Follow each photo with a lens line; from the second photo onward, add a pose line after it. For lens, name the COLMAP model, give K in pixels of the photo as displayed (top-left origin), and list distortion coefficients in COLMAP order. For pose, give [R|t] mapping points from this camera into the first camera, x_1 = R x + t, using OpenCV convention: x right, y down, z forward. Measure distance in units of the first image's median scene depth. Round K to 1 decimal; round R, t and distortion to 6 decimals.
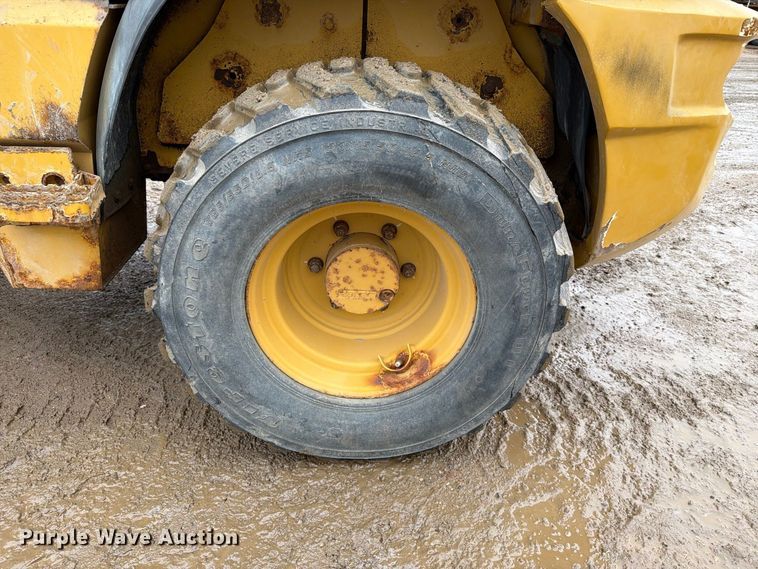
lens RADIAL K [[536.1, 0, 372.3], [0, 536.1, 288.2], [0, 0, 1]] dist [0.033508, -0.043114]
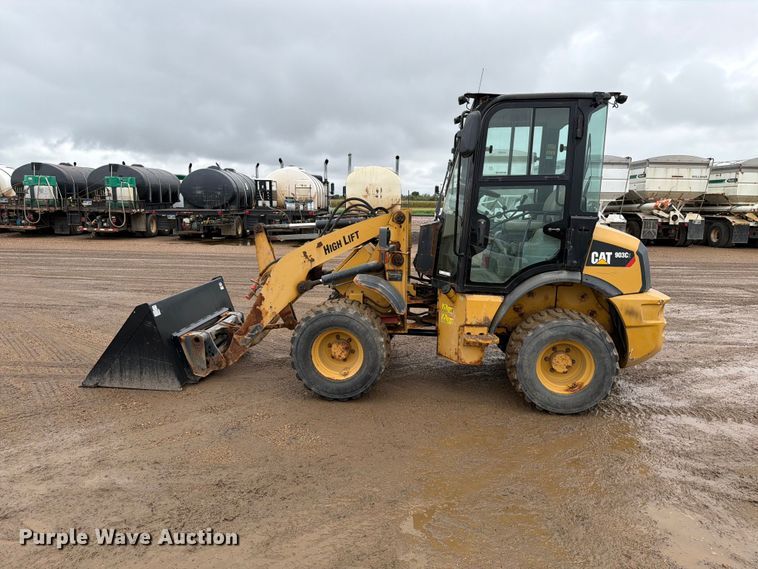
lens RADIAL K [[481.4, 0, 385.9], [0, 481.4, 287.1], [0, 0, 1]] dist [-0.009782, -0.006138]
pose [[0.987831, 0.014710, -0.154836, -0.744797], [-0.064781, 0.943969, -0.323614, 0.674087], [0.141399, 0.329706, 0.933434, -2.575249]]
